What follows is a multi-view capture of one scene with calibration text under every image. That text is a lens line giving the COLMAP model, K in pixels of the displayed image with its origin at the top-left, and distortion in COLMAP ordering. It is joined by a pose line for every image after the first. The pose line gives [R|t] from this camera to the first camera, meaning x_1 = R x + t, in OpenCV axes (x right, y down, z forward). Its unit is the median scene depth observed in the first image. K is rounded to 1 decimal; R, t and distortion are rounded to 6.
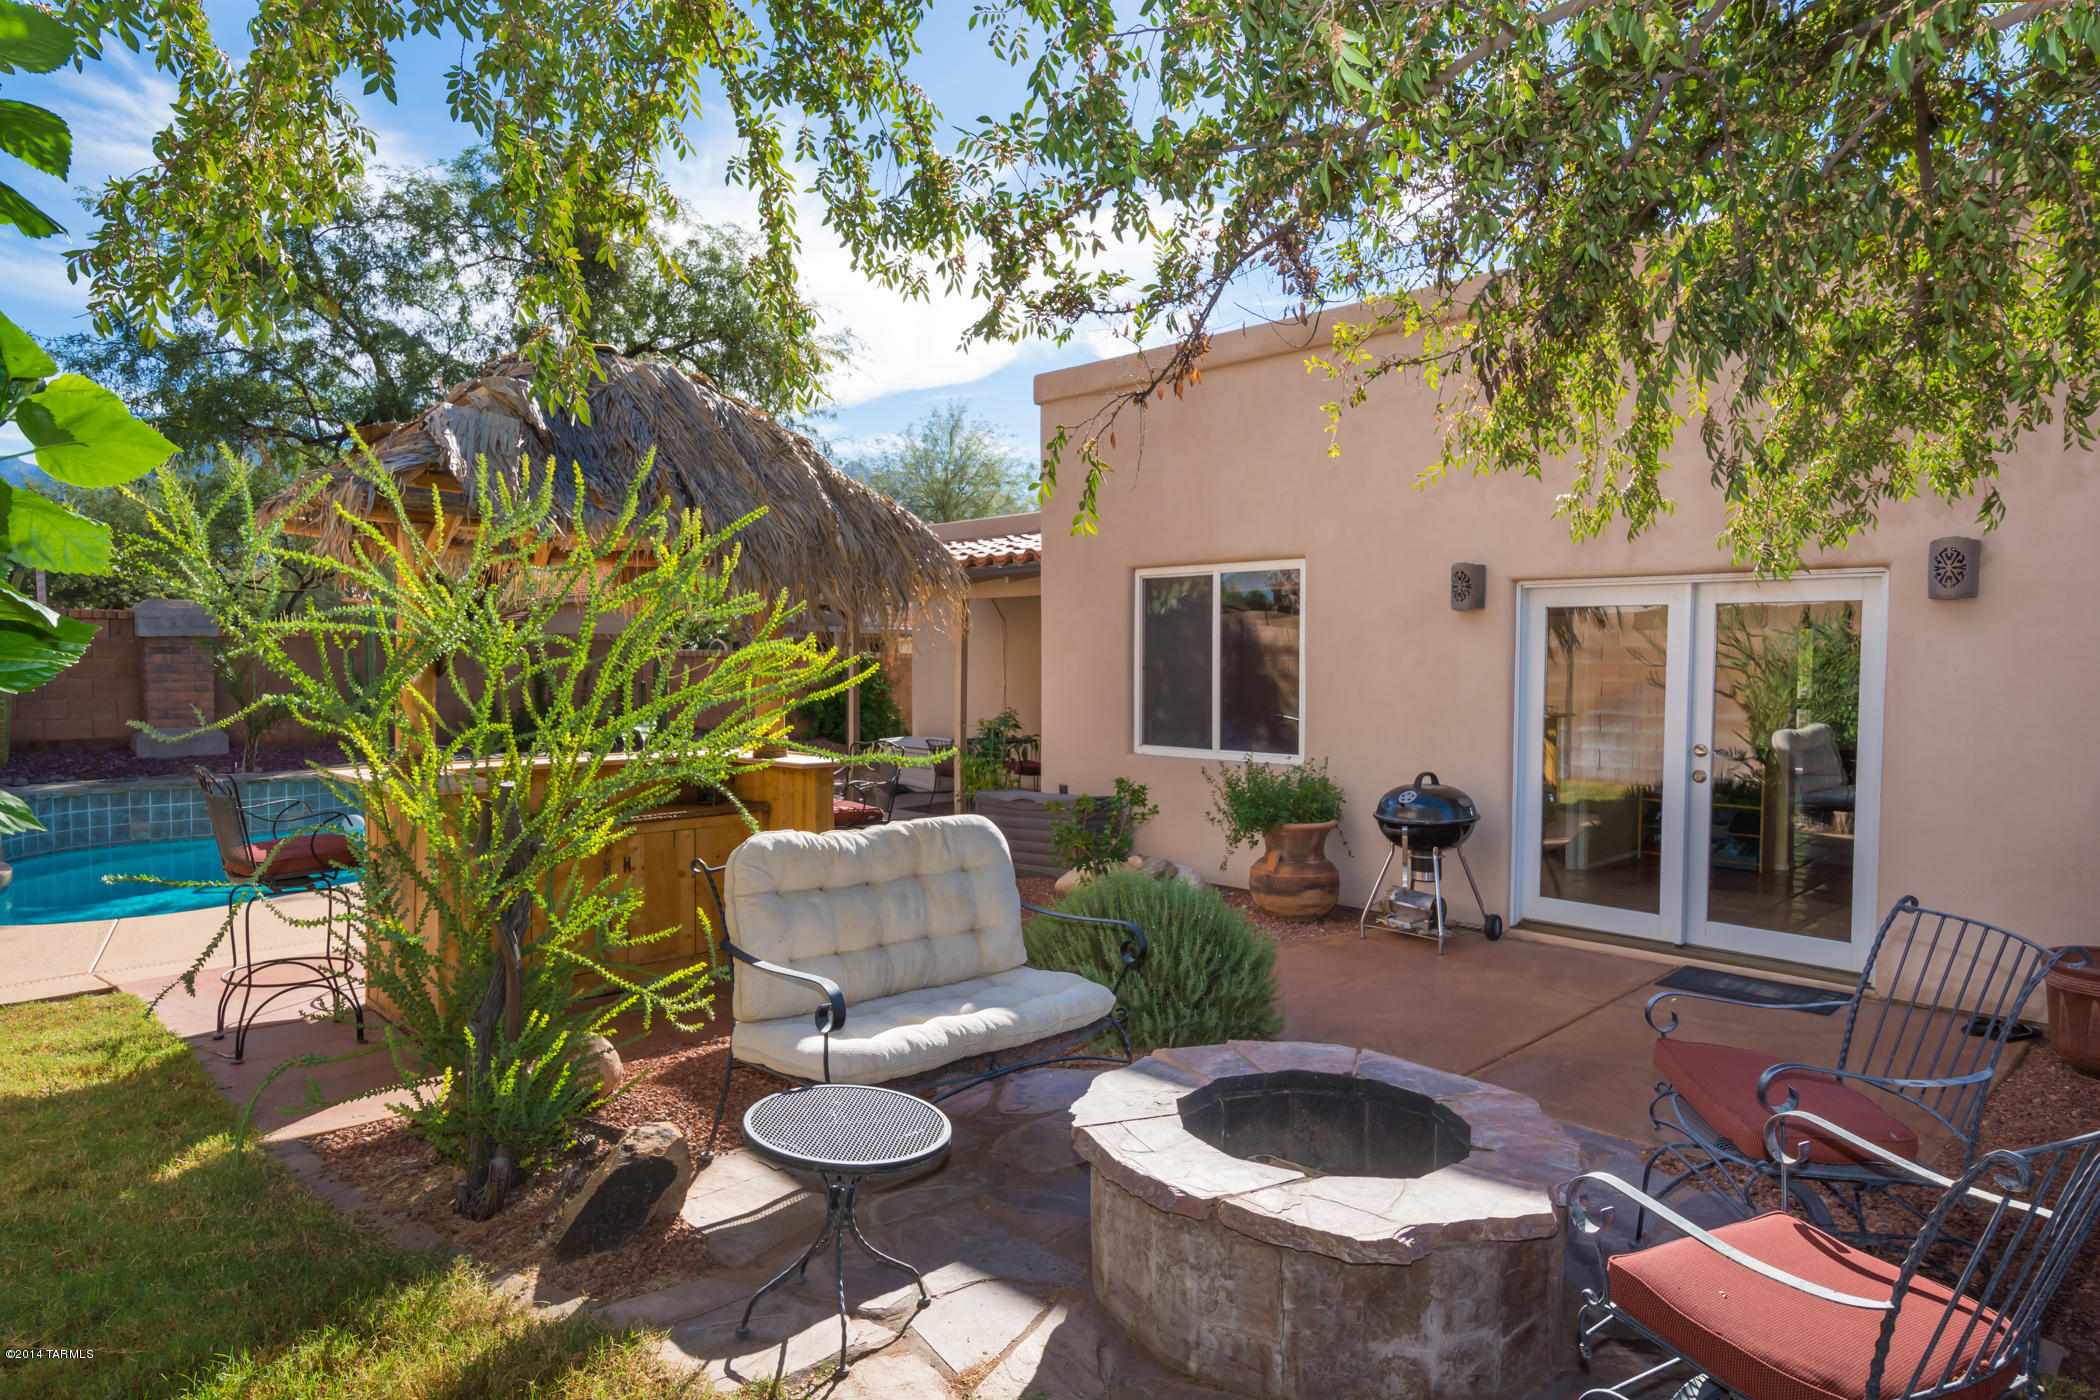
lens RADIAL K [[1238.0, 0, 1053.0], [0, 1238.0, 697.5], [0, 0, 1]] dist [0.005722, -0.000939]
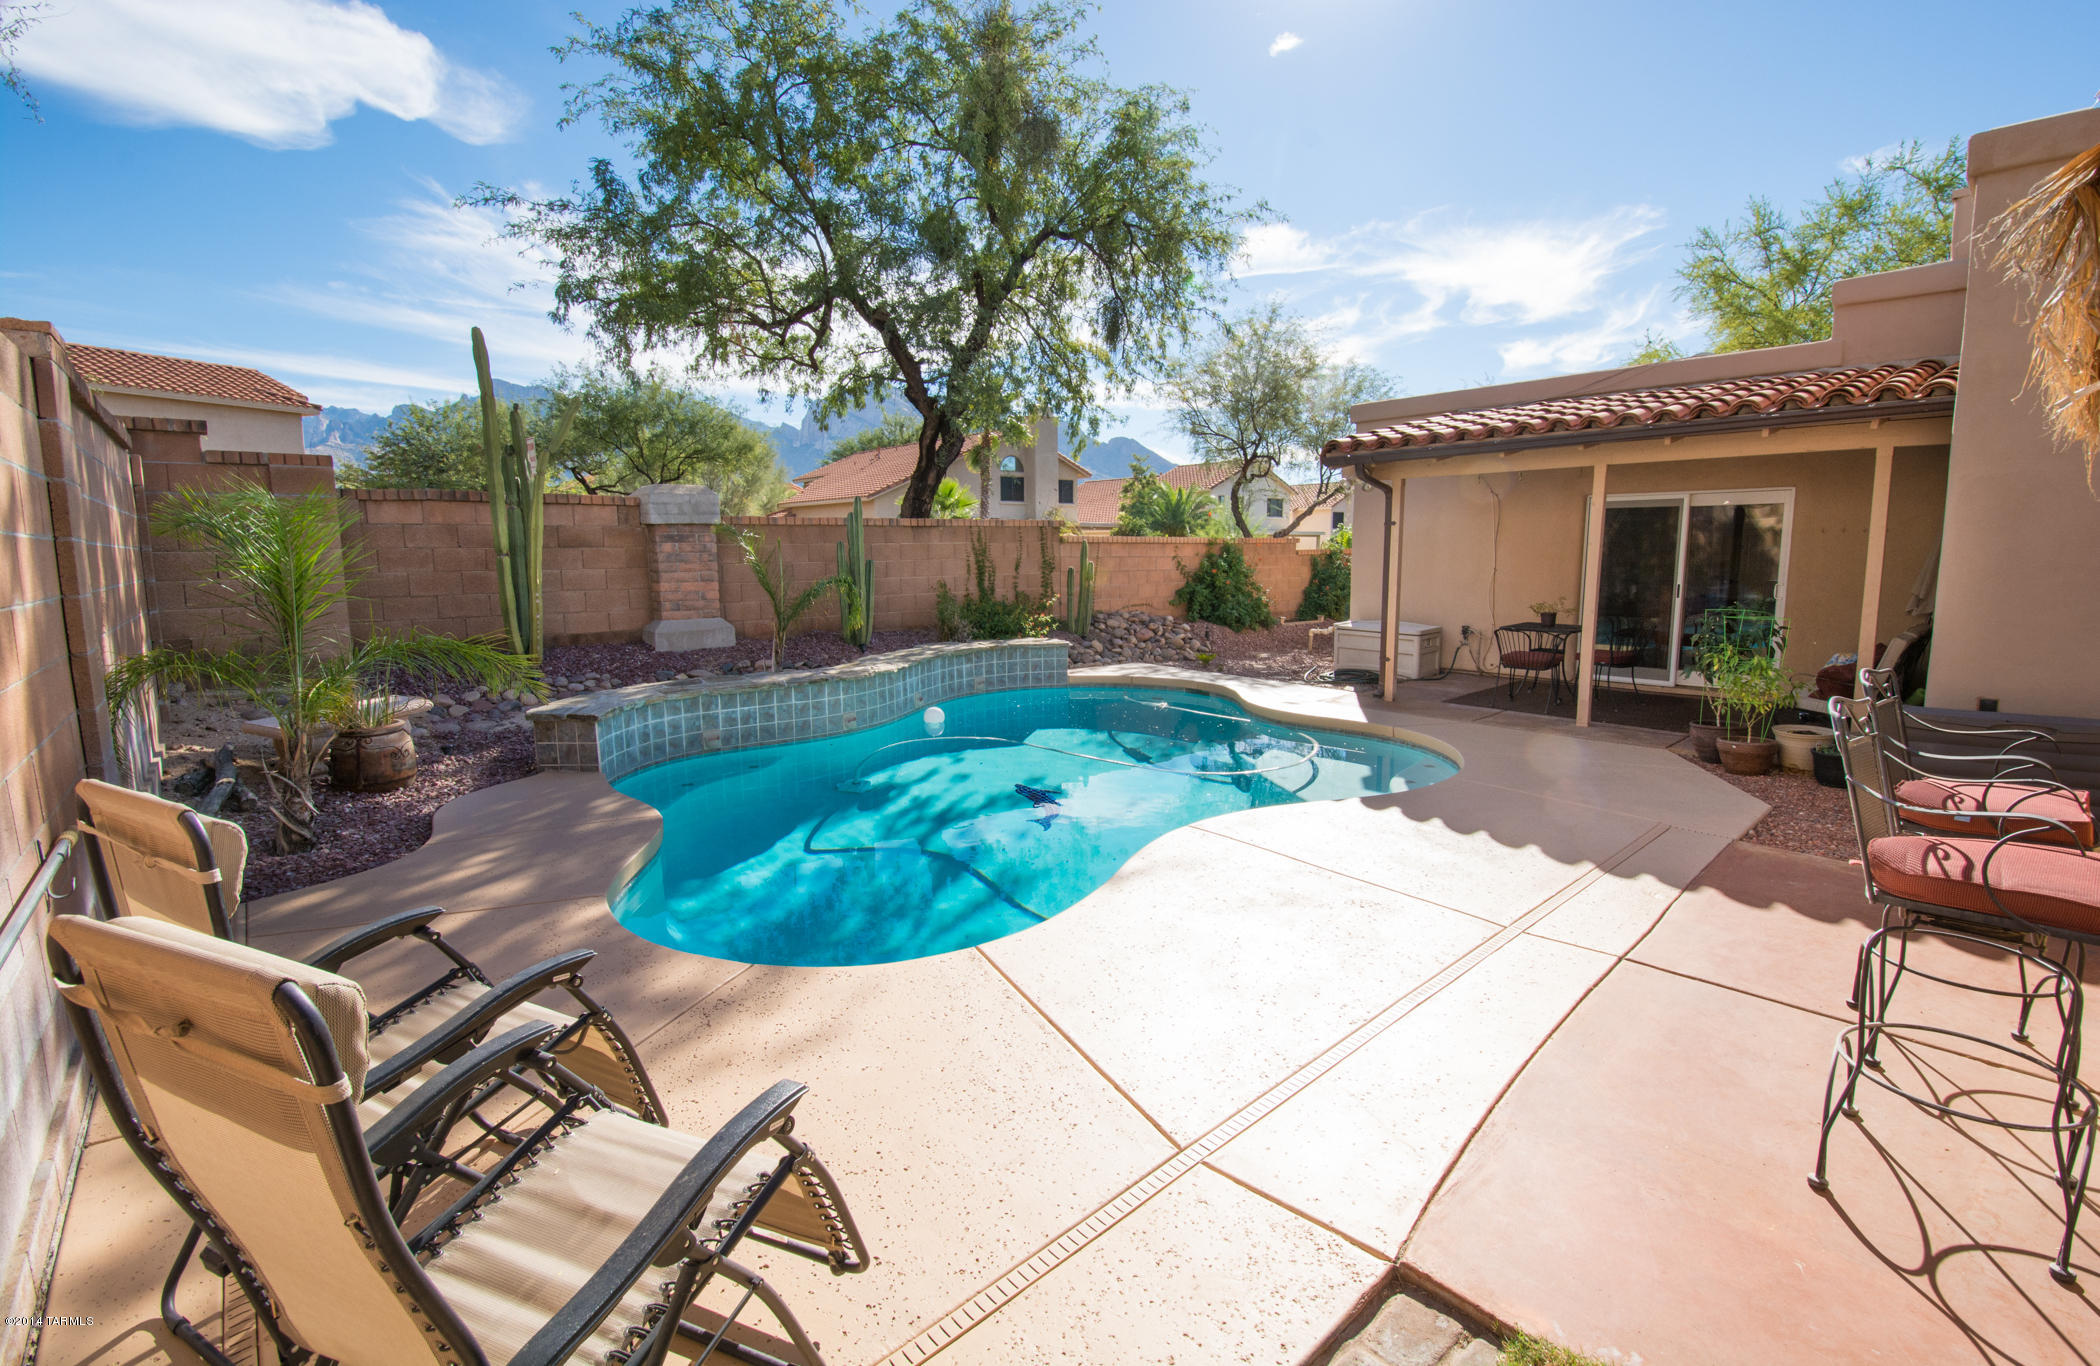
lens RADIAL K [[919.4, 0, 1059.0], [0, 919.4, 665.5], [0, 0, 1]] dist [0.016054, -0.023410]
pose [[0.998328, -0.004188, -0.057646, -0.709738], [0.009629, 0.995484, 0.094441, -0.009686], [0.056990, -0.094838, 0.993860, 0.569562]]
